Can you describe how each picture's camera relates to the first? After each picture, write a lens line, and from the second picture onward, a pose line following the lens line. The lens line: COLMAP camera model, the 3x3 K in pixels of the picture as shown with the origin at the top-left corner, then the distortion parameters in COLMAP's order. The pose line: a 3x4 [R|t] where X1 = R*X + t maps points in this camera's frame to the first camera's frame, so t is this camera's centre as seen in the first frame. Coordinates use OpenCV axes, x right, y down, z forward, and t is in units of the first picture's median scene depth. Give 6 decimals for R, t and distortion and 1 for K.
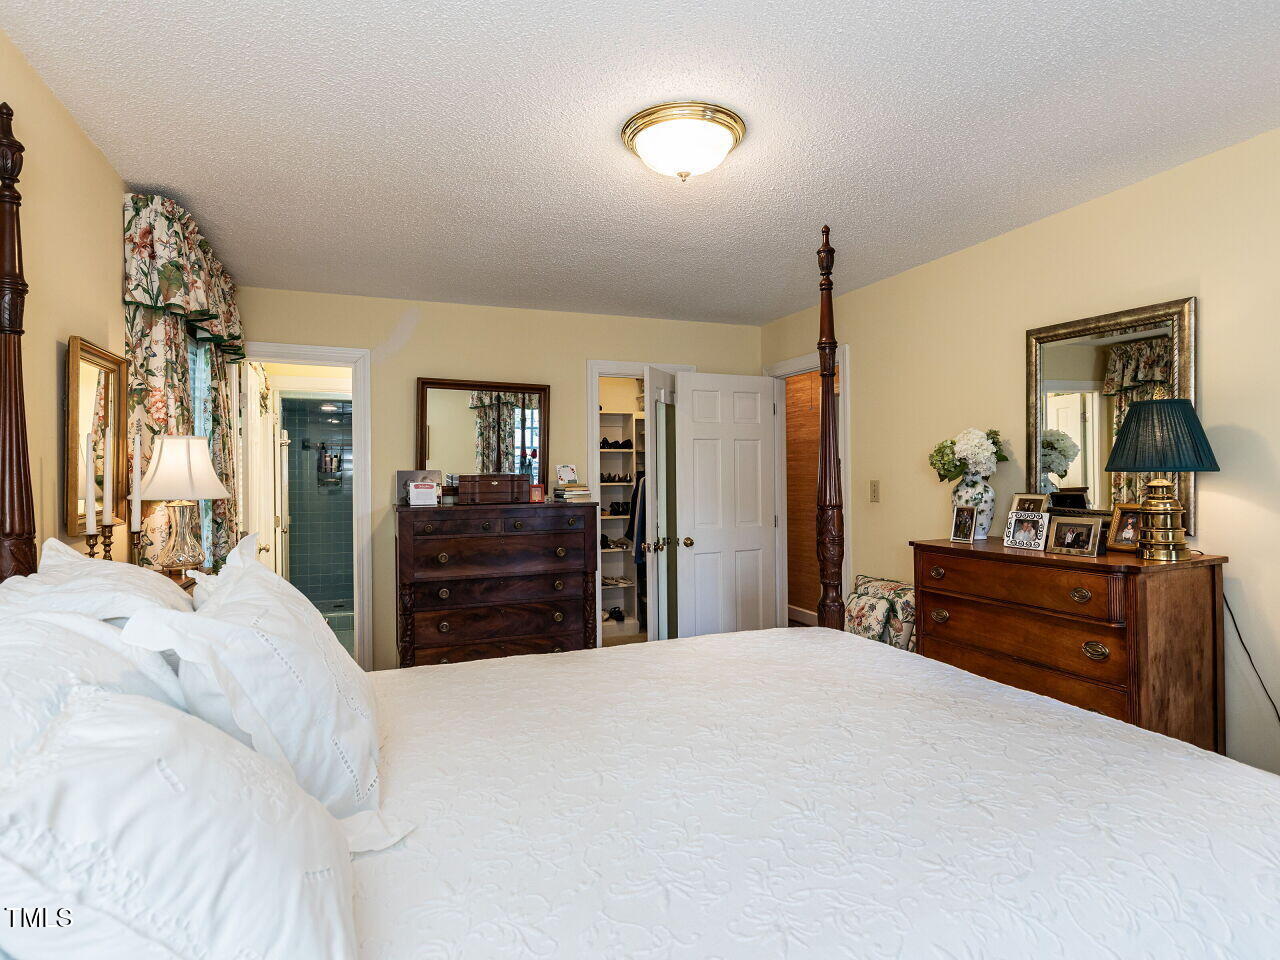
lens RADIAL K [[689.9, 0, 641.4], [0, 689.9, 476.4], [0, 0, 1]] dist [0.003496, 0.000286]
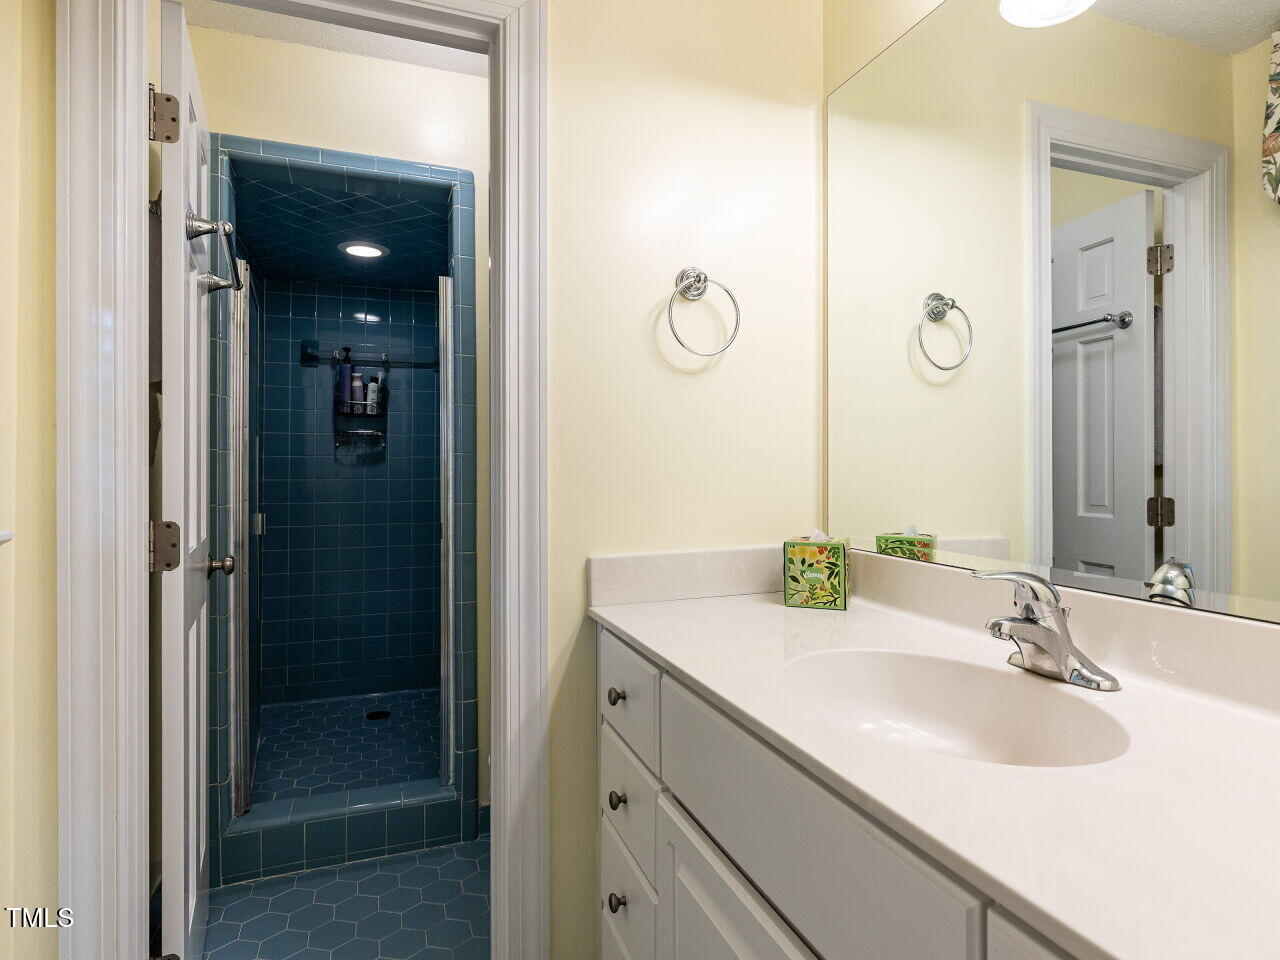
lens RADIAL K [[689.9, 0, 641.4], [0, 689.9, 476.4], [0, 0, 1]] dist [0.003496, 0.000286]
pose [[0.999864, 0.011878, -0.011468, -0.262536], [-0.011762, 0.999879, 0.010187, 0.027413], [0.011588, -0.010051, 0.999882, 0.550470]]
